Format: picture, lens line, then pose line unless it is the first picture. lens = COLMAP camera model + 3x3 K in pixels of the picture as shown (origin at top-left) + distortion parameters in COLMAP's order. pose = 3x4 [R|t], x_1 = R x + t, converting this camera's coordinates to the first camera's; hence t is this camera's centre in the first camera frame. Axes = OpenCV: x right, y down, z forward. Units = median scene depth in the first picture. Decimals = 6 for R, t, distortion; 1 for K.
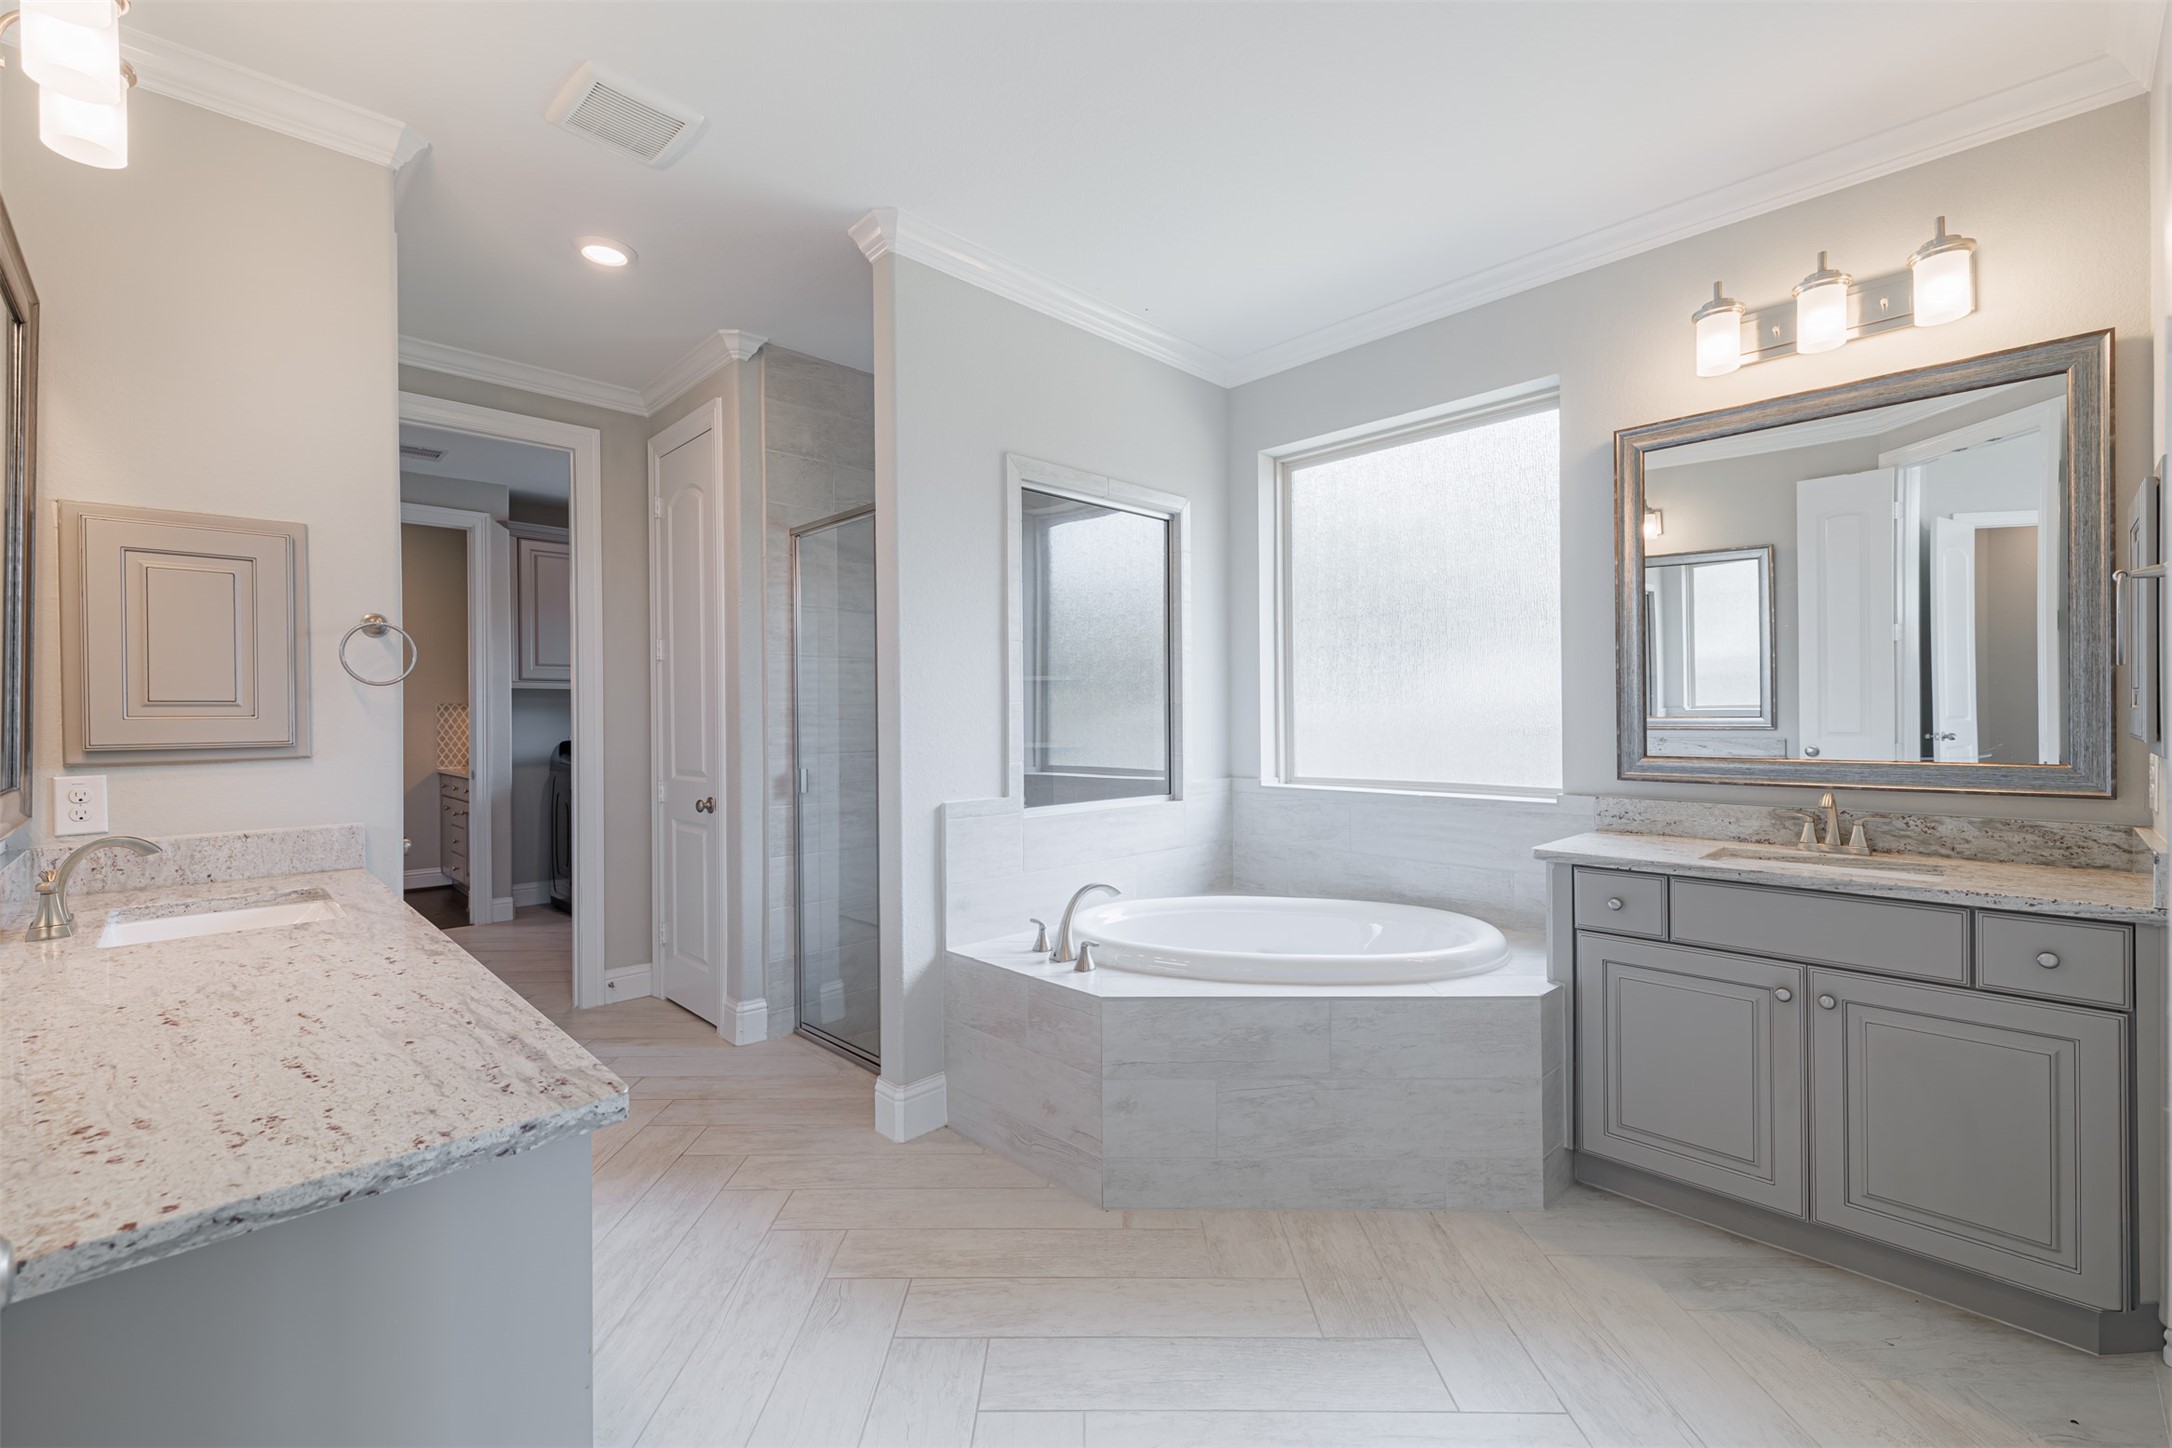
lens RADIAL K [[903.9, 0, 1083.6], [0, 903.9, 717.9], [0, 0, 1]] dist [0.012084, -0.004740]
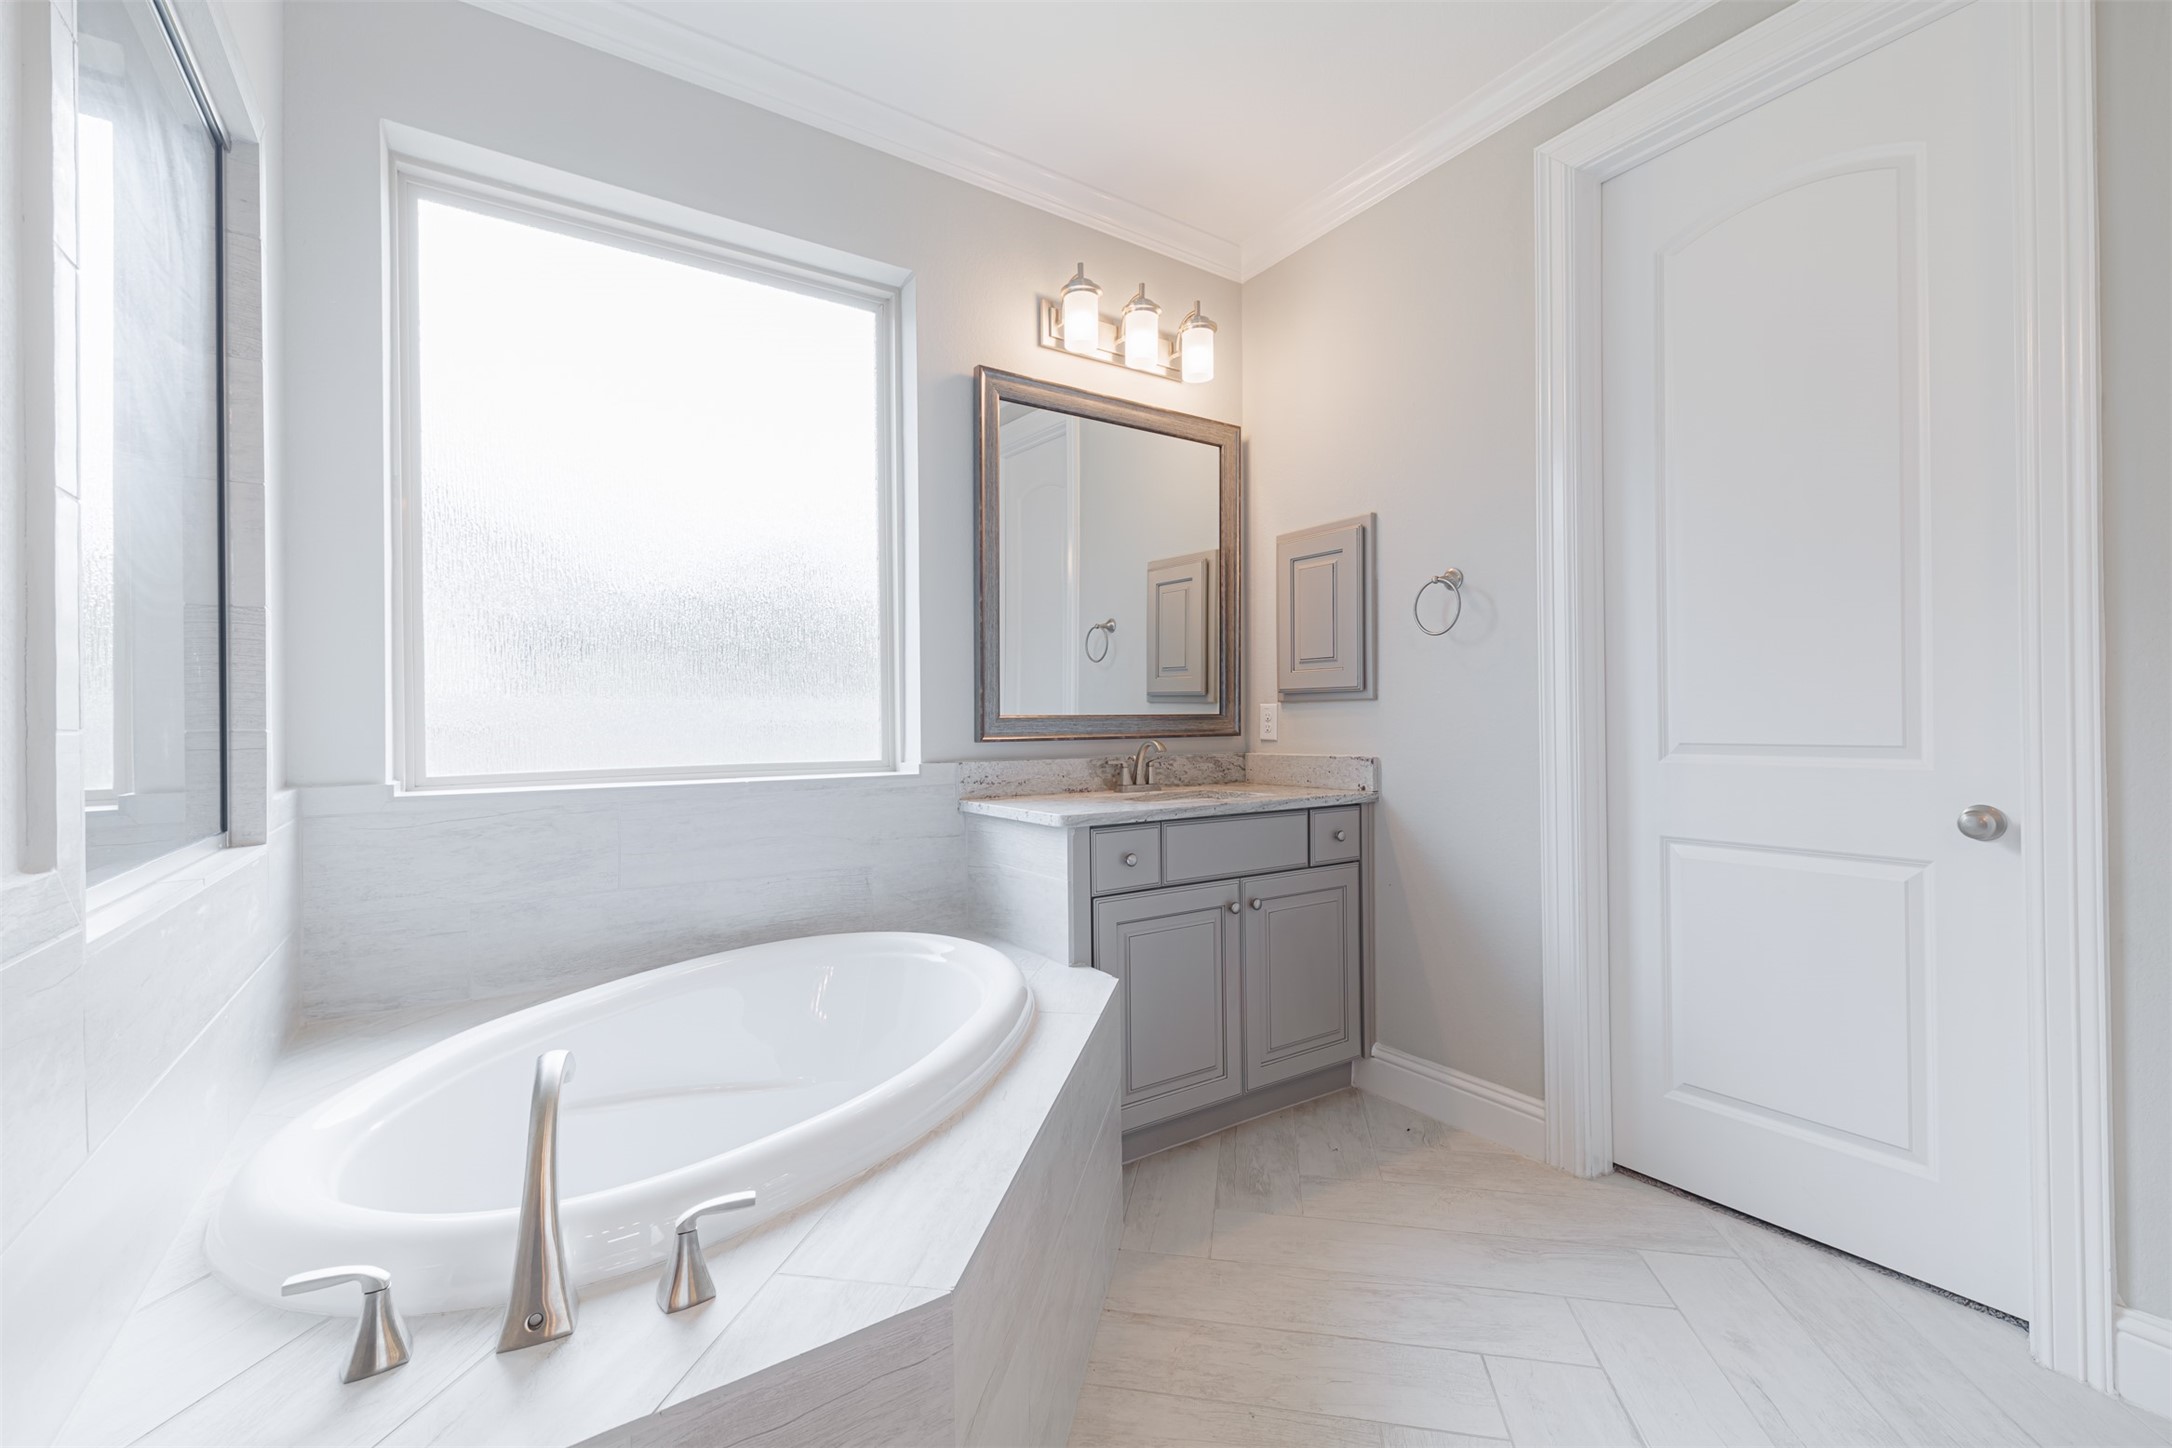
lens RADIAL K [[903.9, 0, 1083.6], [0, 903.9, 717.9], [0, 0, 1]] dist [0.012084, -0.004740]
pose [[0.186720, 0.008157, 0.982379, -0.229917], [0.009302, 0.999906, -0.010071, 0.041684], [-0.982369, 0.011018, 0.186627, 0.559268]]
